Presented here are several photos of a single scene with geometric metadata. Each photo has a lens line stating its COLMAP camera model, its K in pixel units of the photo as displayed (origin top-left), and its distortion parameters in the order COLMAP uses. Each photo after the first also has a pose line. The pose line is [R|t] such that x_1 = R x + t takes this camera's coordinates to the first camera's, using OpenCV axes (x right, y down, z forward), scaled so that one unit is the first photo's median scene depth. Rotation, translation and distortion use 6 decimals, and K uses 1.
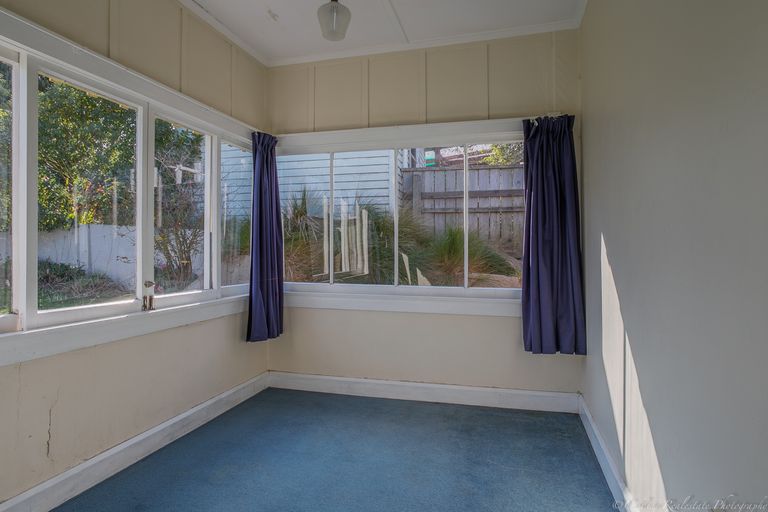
lens RADIAL K [[443.5, 0, 382.1], [0, 443.5, 252.7], [0, 0, 1]] dist [-0.054242, 0.030466]
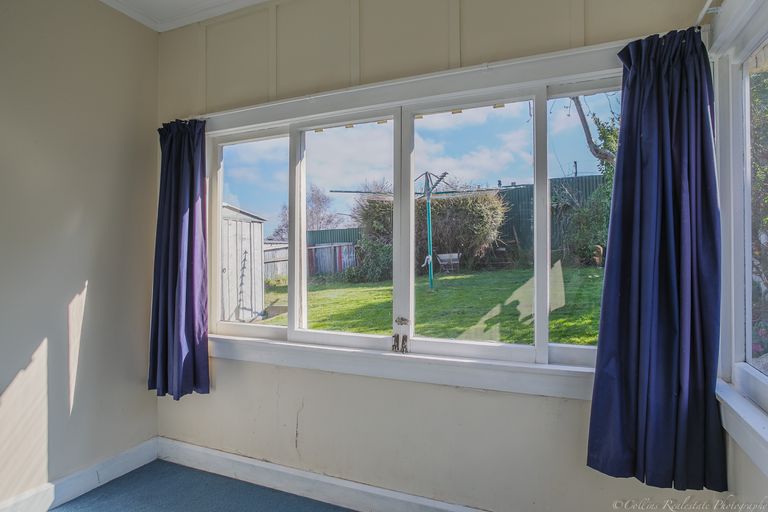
lens RADIAL K [[443.5, 0, 388.3], [0, 443.5, 255.5], [0, 0, 1]] dist [-0.054242, 0.030466]
pose [[-0.162776, -0.029582, -0.986219, 0.320010], [-0.003592, 0.999562, -0.029390, -0.029709], [0.986656, -0.001242, -0.162811, 1.108645]]
